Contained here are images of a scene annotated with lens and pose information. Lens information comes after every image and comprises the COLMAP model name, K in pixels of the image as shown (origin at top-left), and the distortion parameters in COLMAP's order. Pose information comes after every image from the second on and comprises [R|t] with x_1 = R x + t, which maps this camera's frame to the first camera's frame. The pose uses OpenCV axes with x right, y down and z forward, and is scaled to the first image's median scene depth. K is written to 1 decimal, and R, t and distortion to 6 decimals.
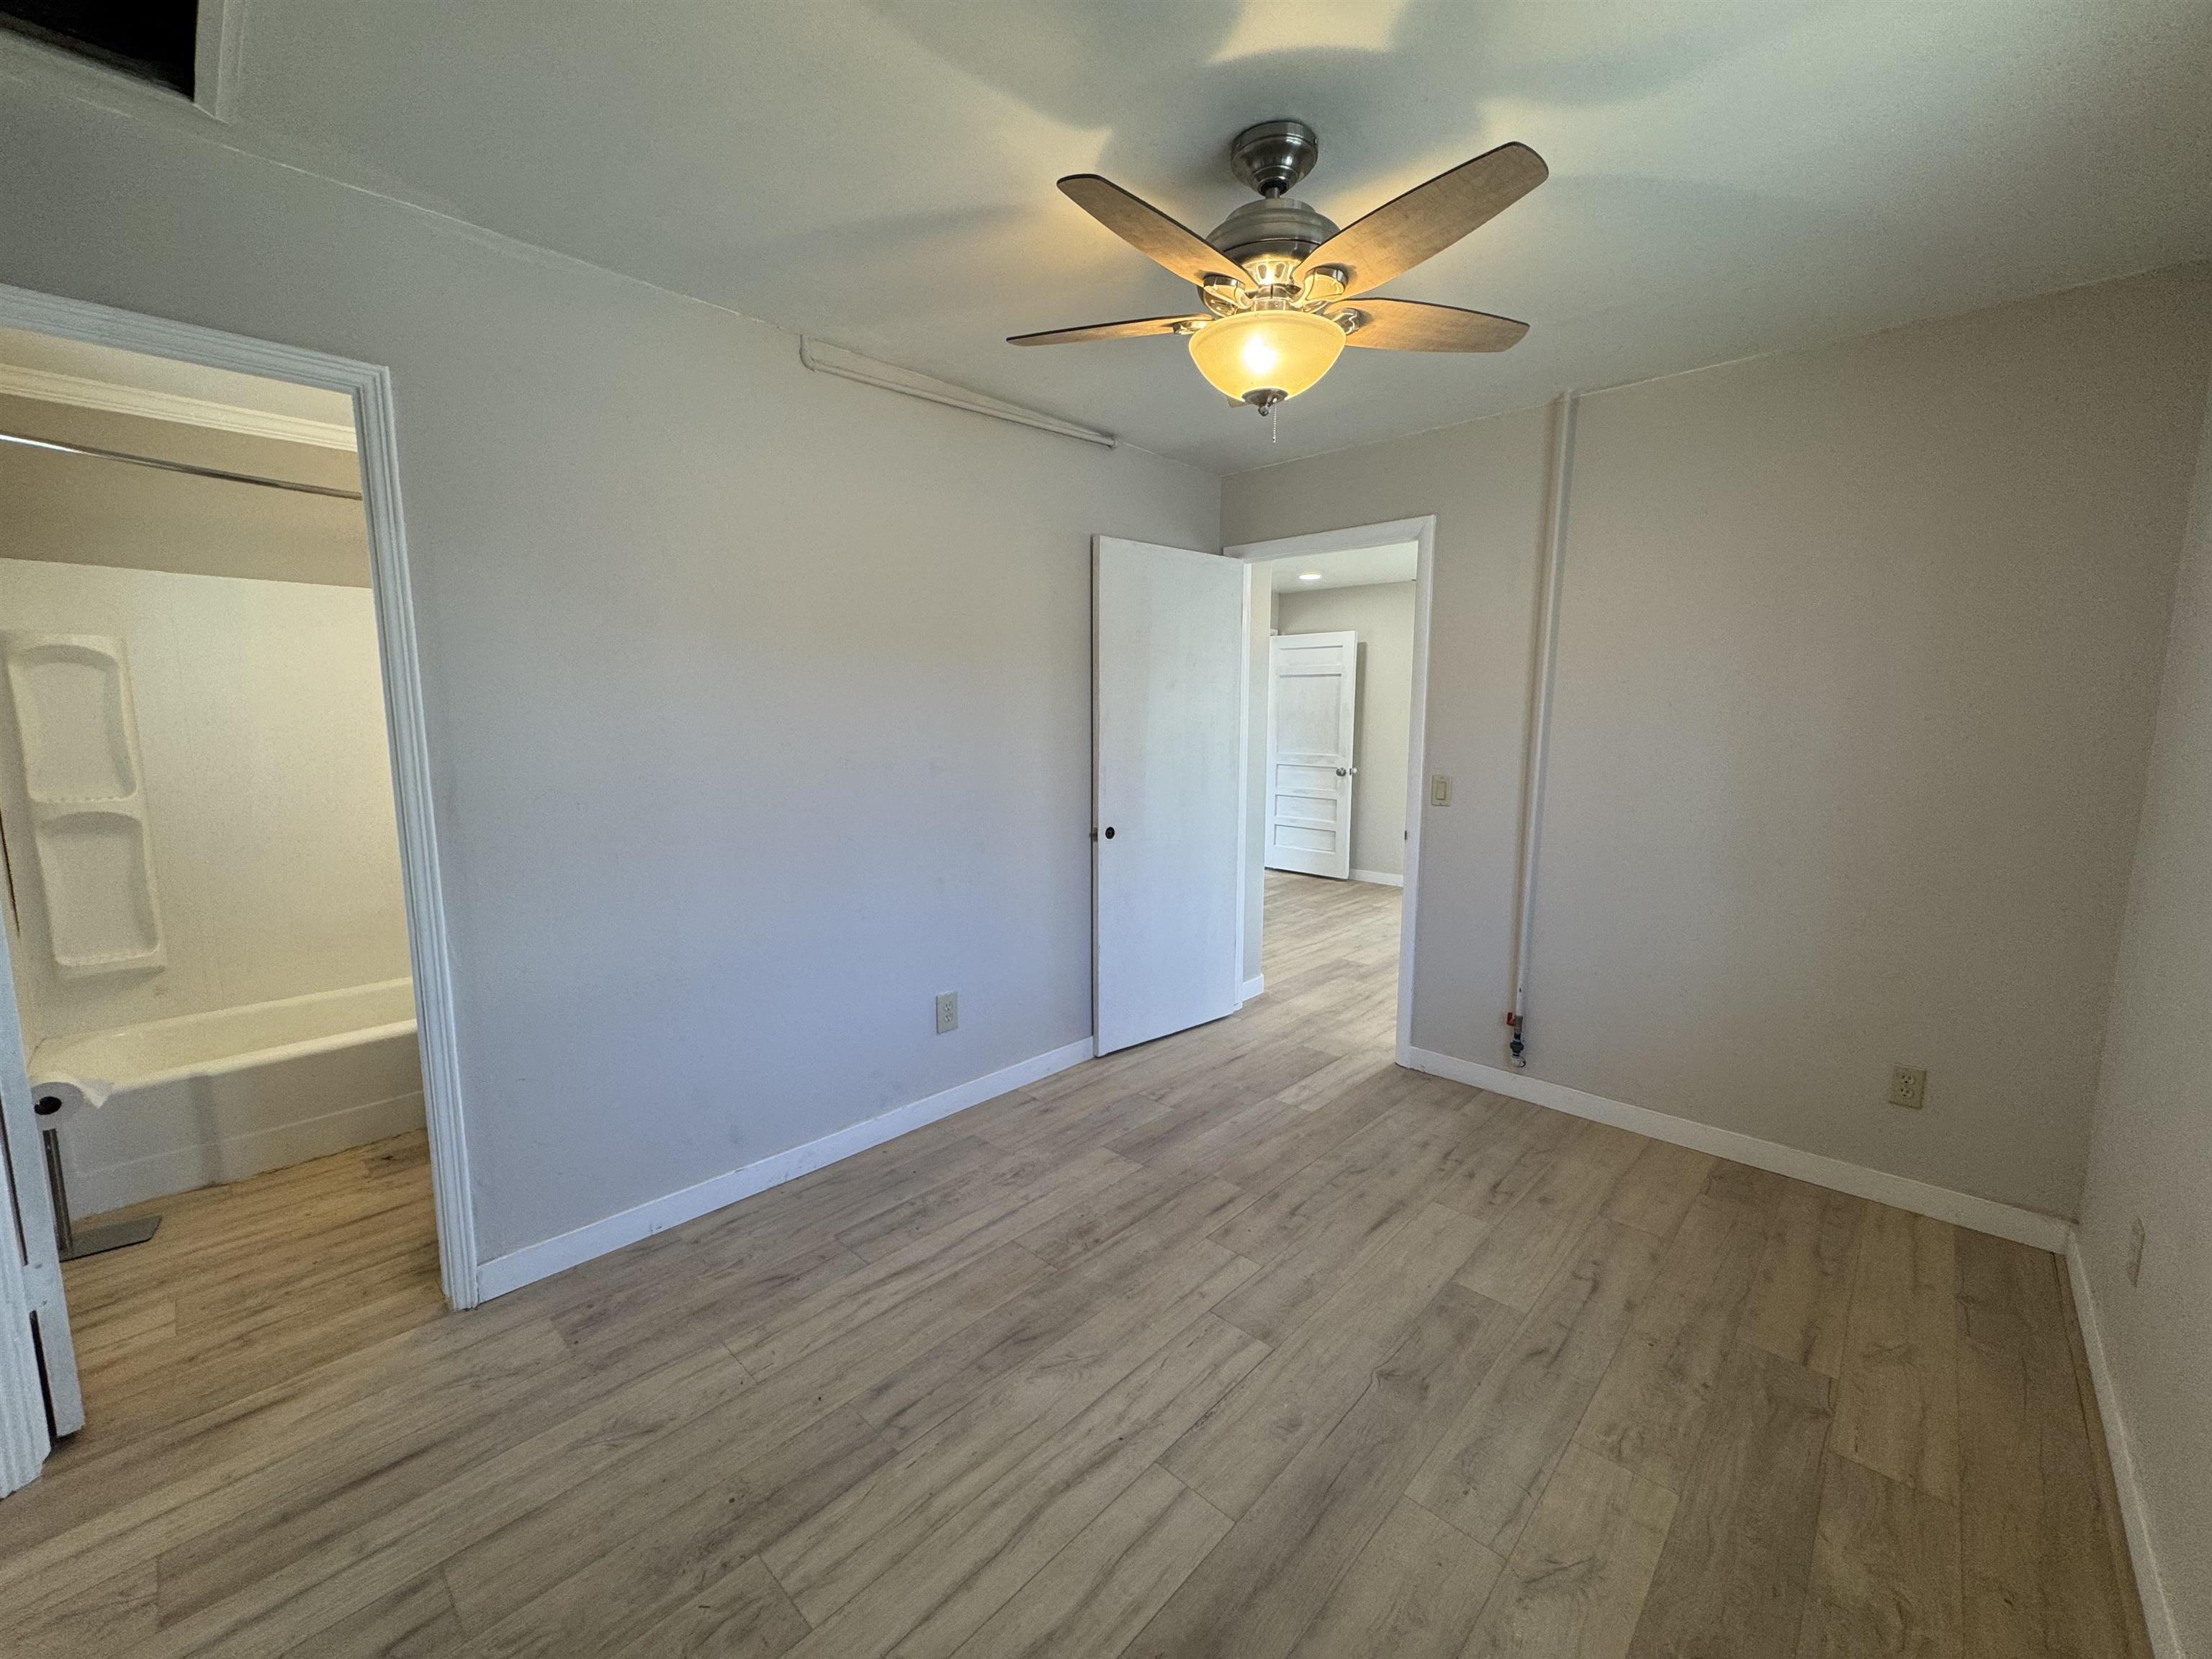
lens RADIAL K [[879.7, 0, 1108.2], [0, 879.7, 829.1], [0, 0, 1]] dist [-0.004347, 0.001107]
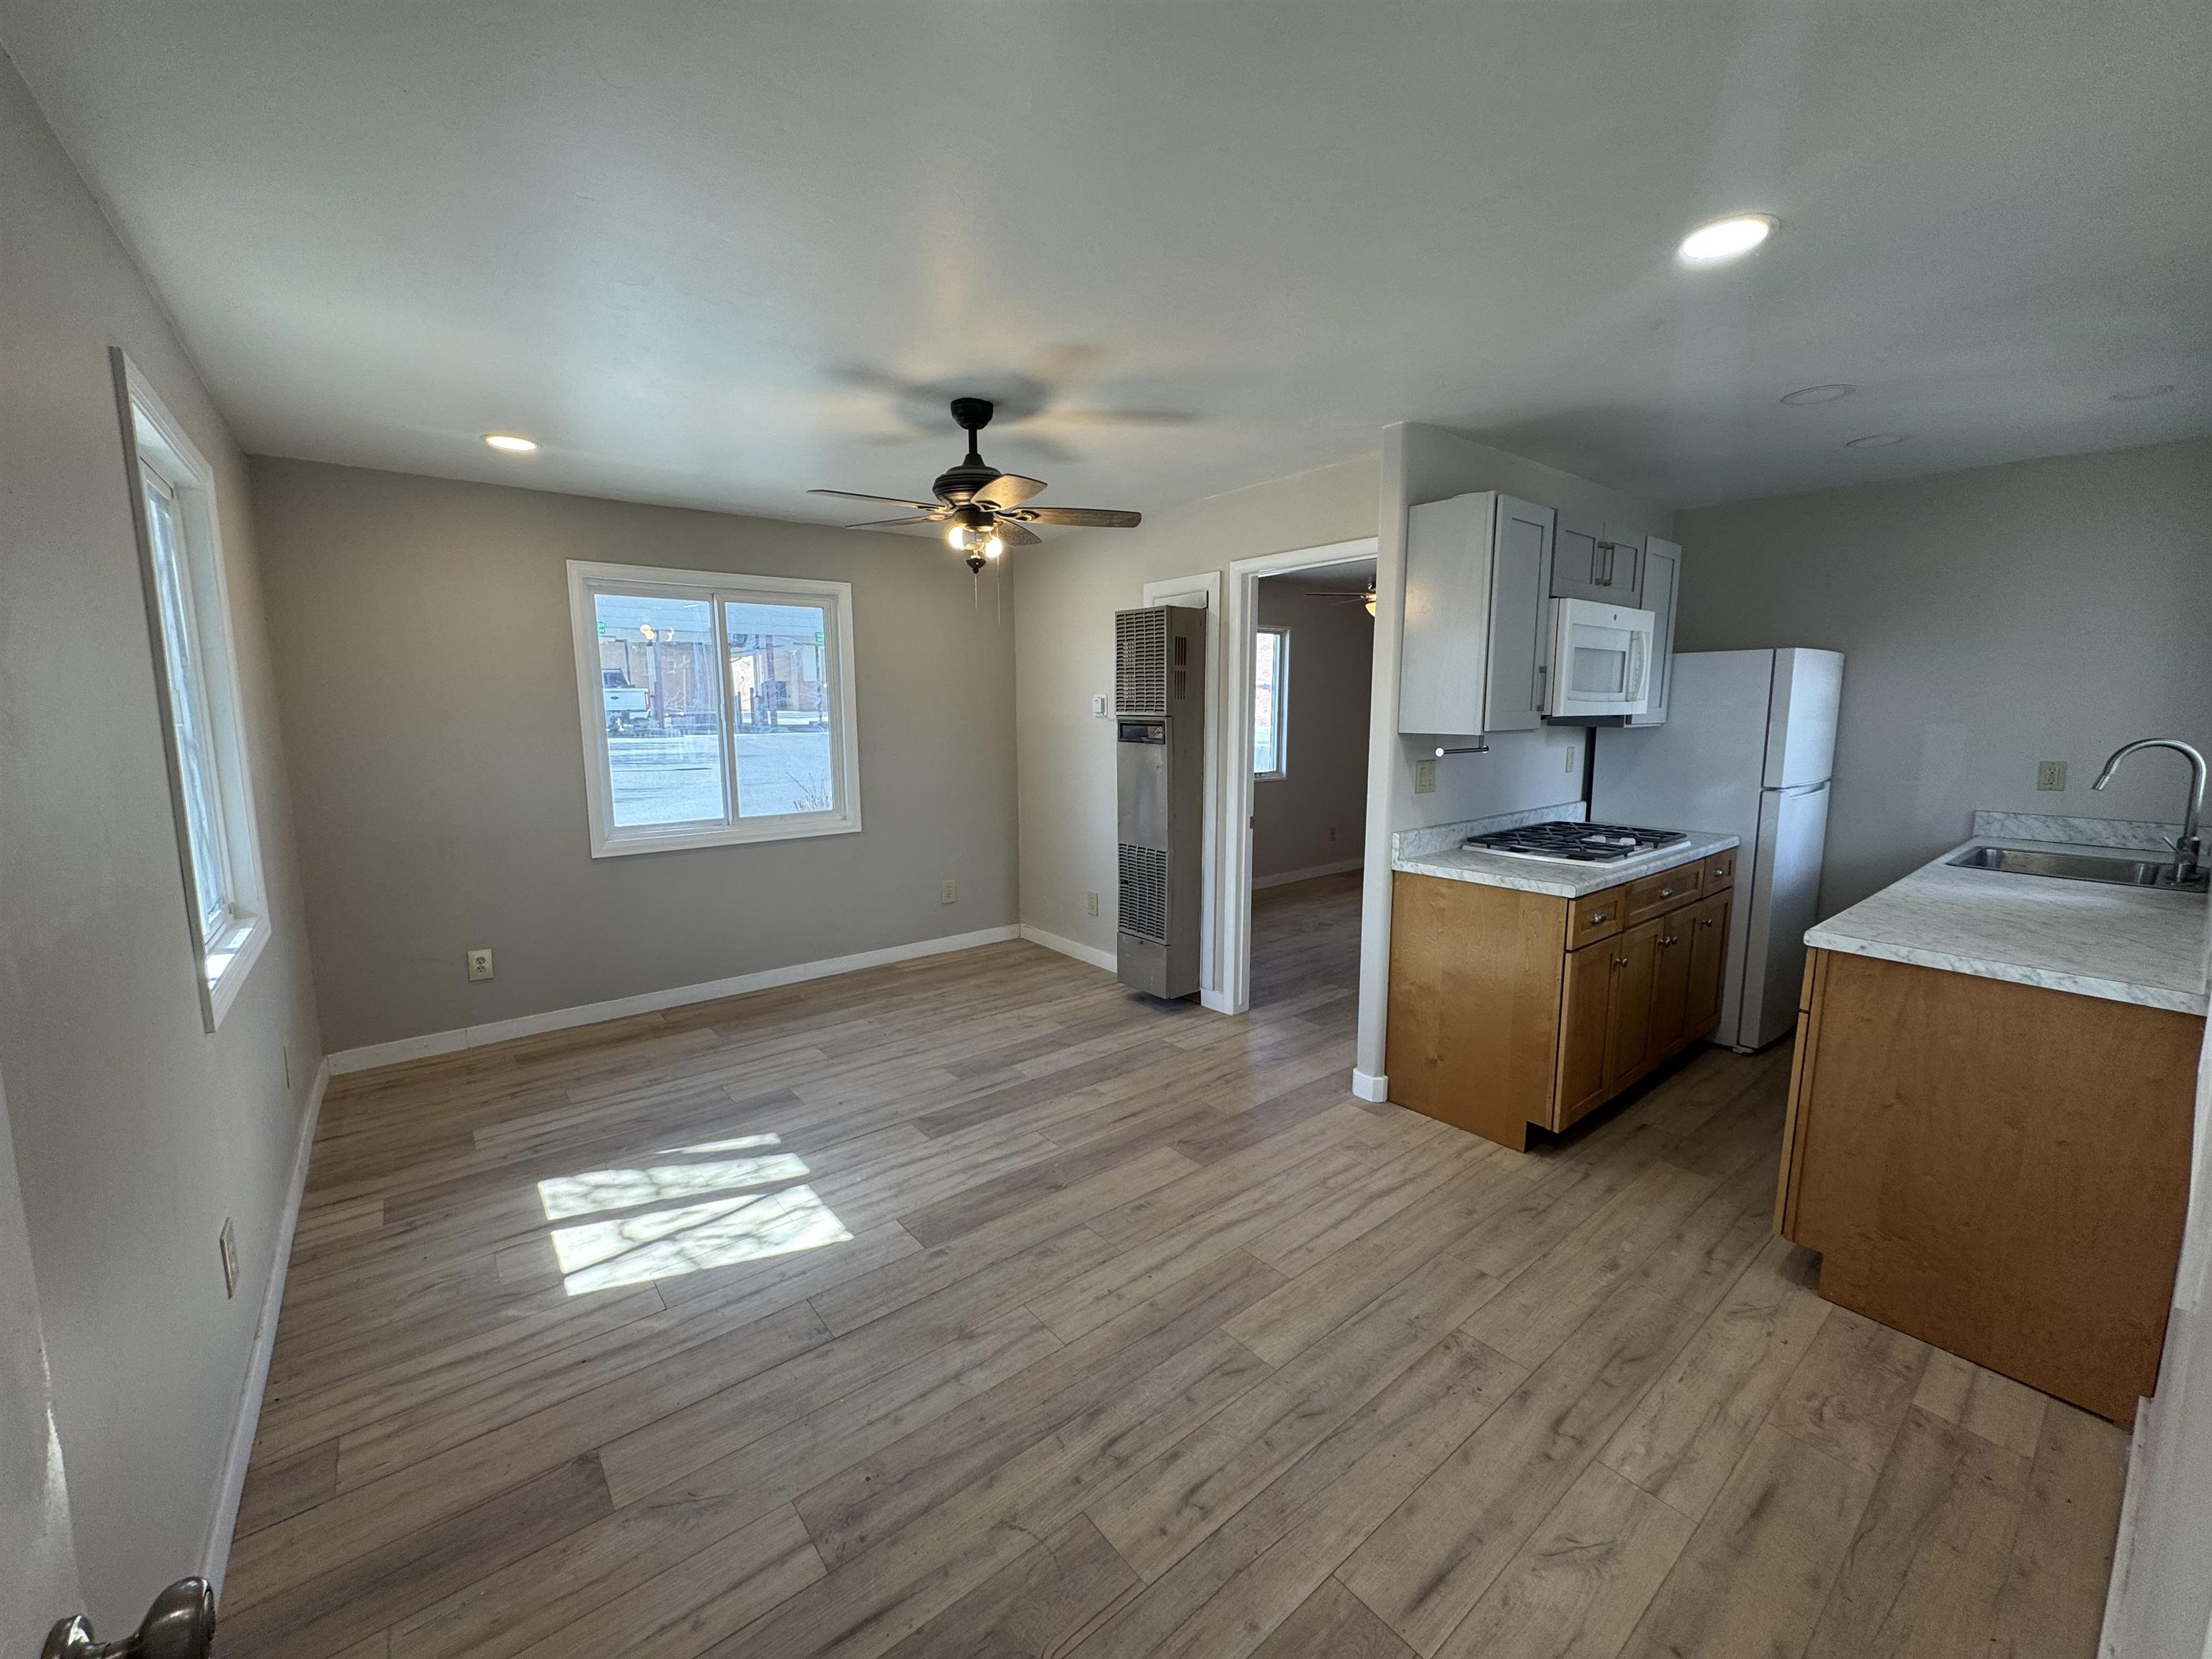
lens RADIAL K [[879.7, 0, 1103.5], [0, 879.7, 827.0], [0, 0, 1]] dist [-0.004347, 0.001107]
pose [[-0.989910, -0.018232, 0.140519, 0.622140], [0.019761, 0.964234, 0.264315, -0.524619], [-0.140312, 0.264425, -0.954145, 3.672943]]
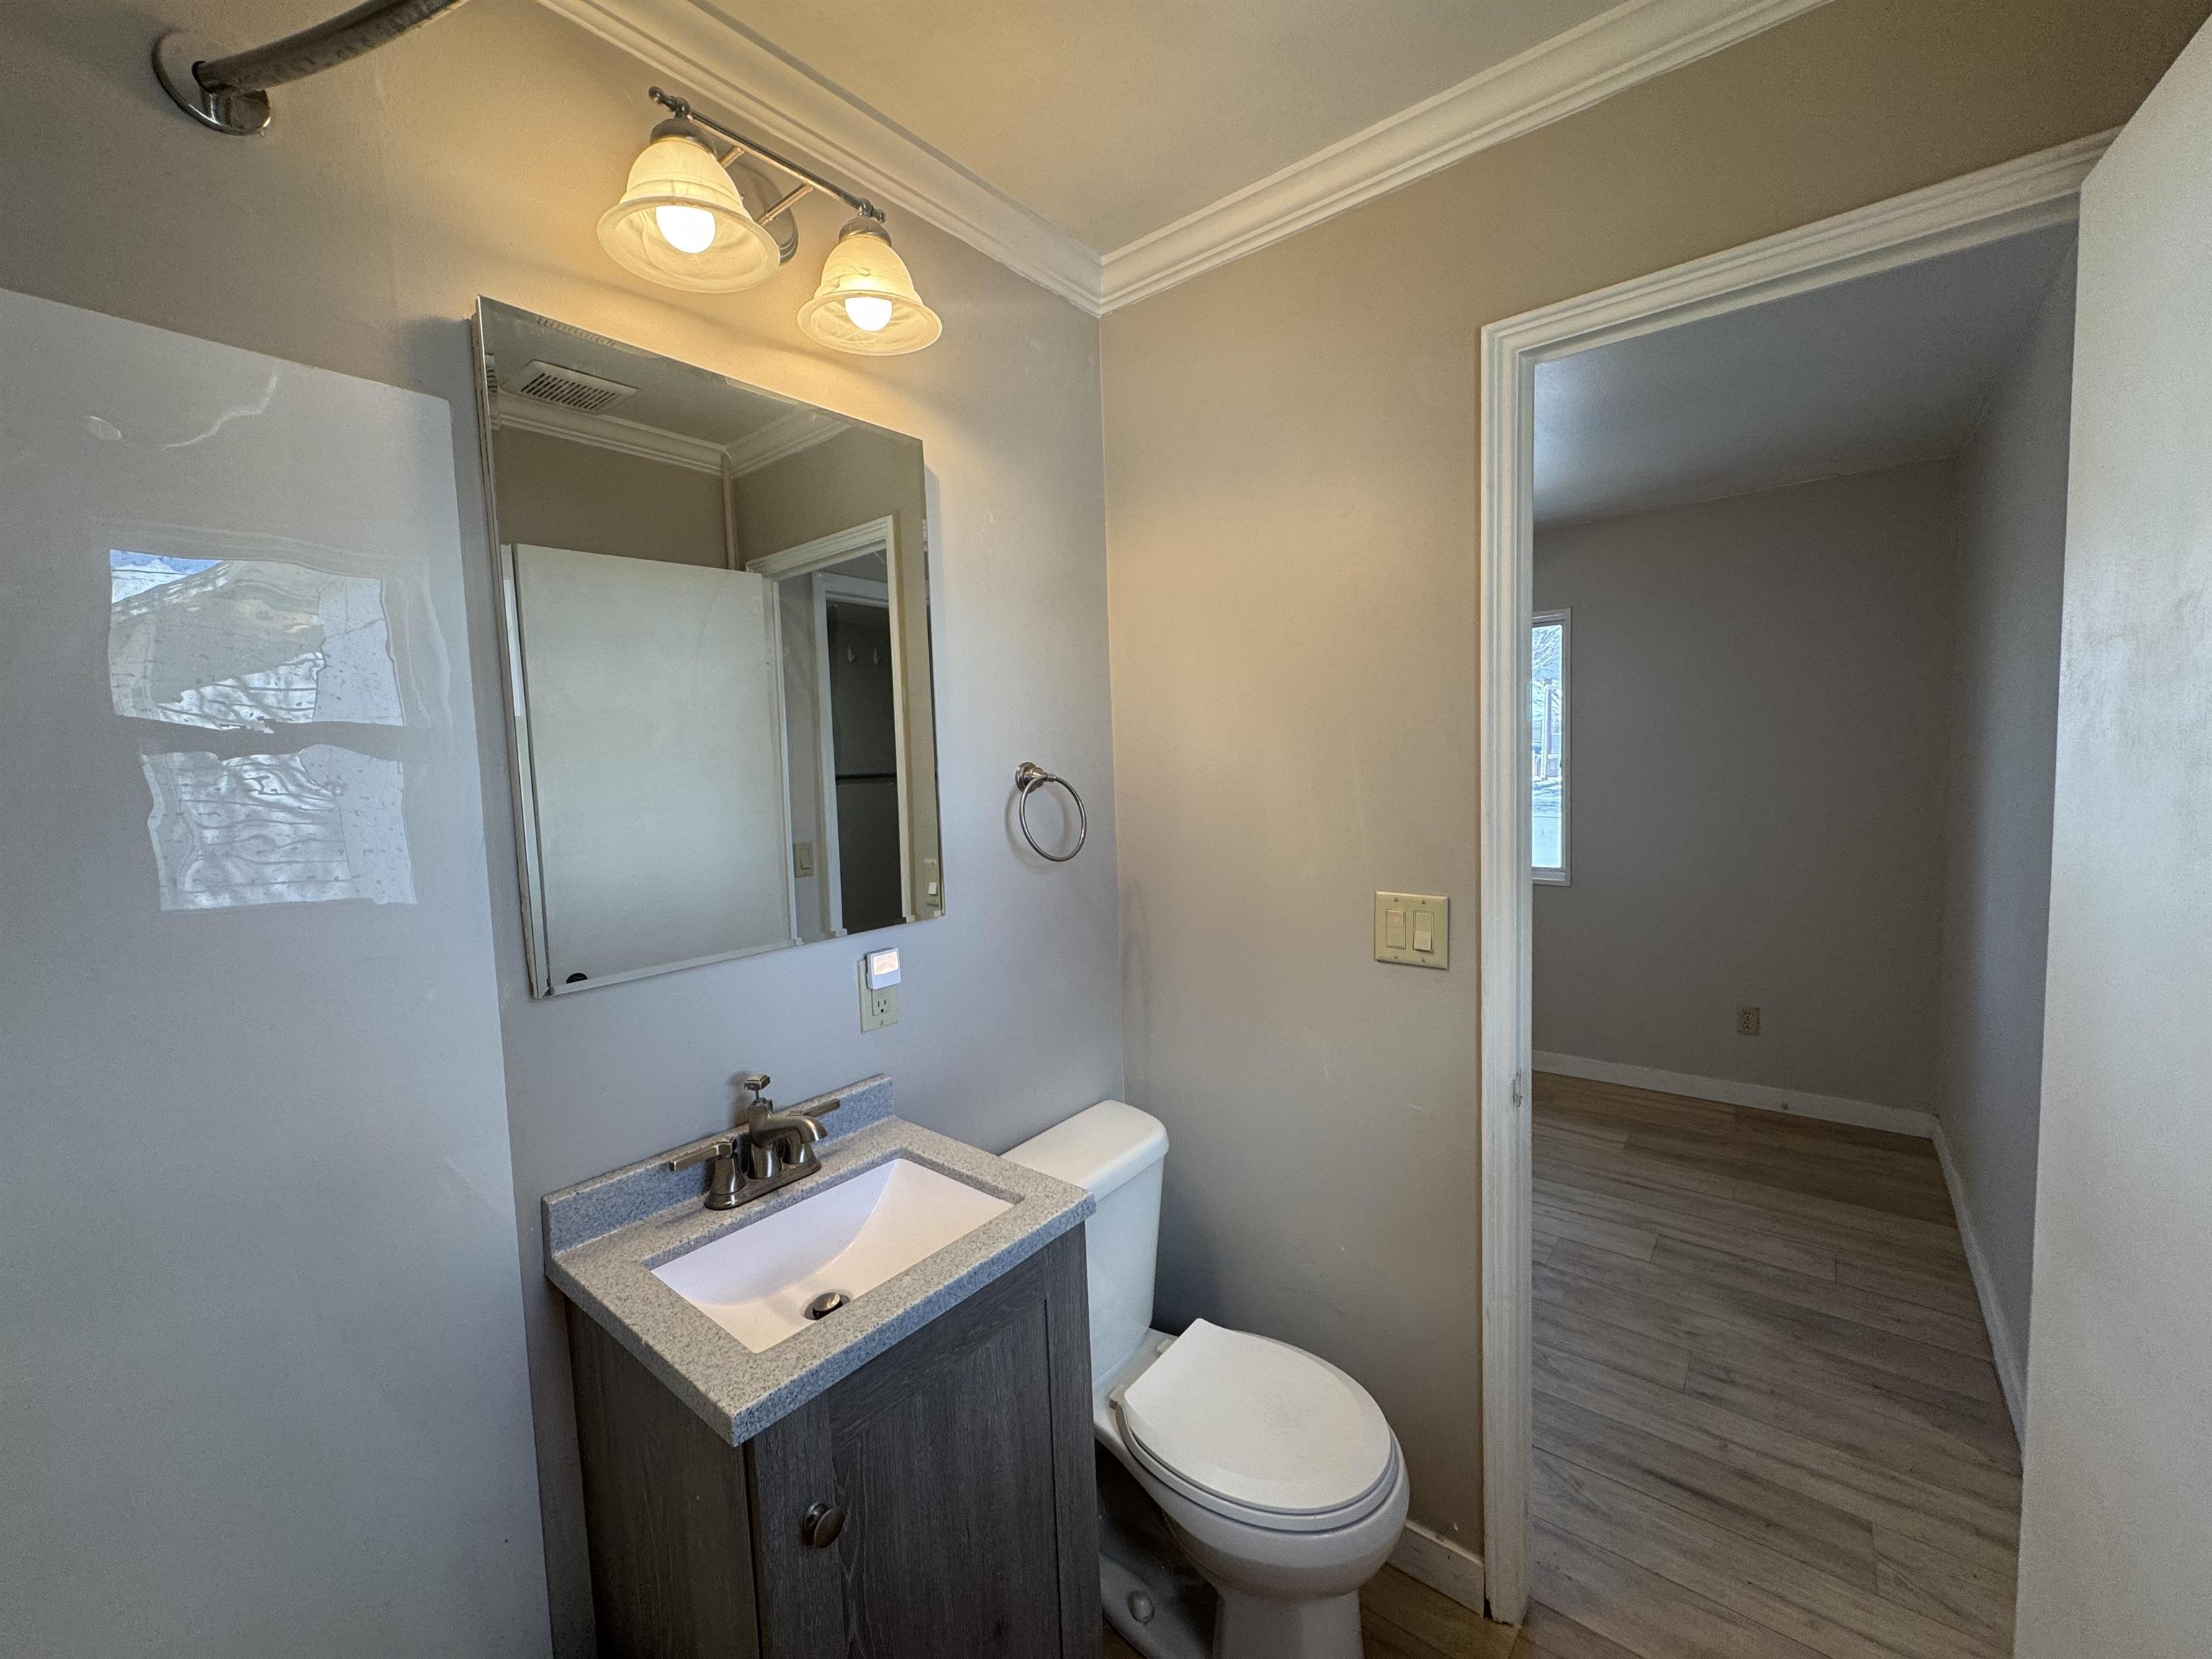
lens RADIAL K [[879.7, 0, 1110.1], [0, 879.7, 830.4], [0, 0, 1]] dist [-0.004347, 0.001107]
pose [[-0.080721, -0.073043, 0.994057, -1.396520], [0.158722, 0.983643, 0.085166, -0.204243], [-0.984018, 0.164653, -0.067807, 1.283324]]
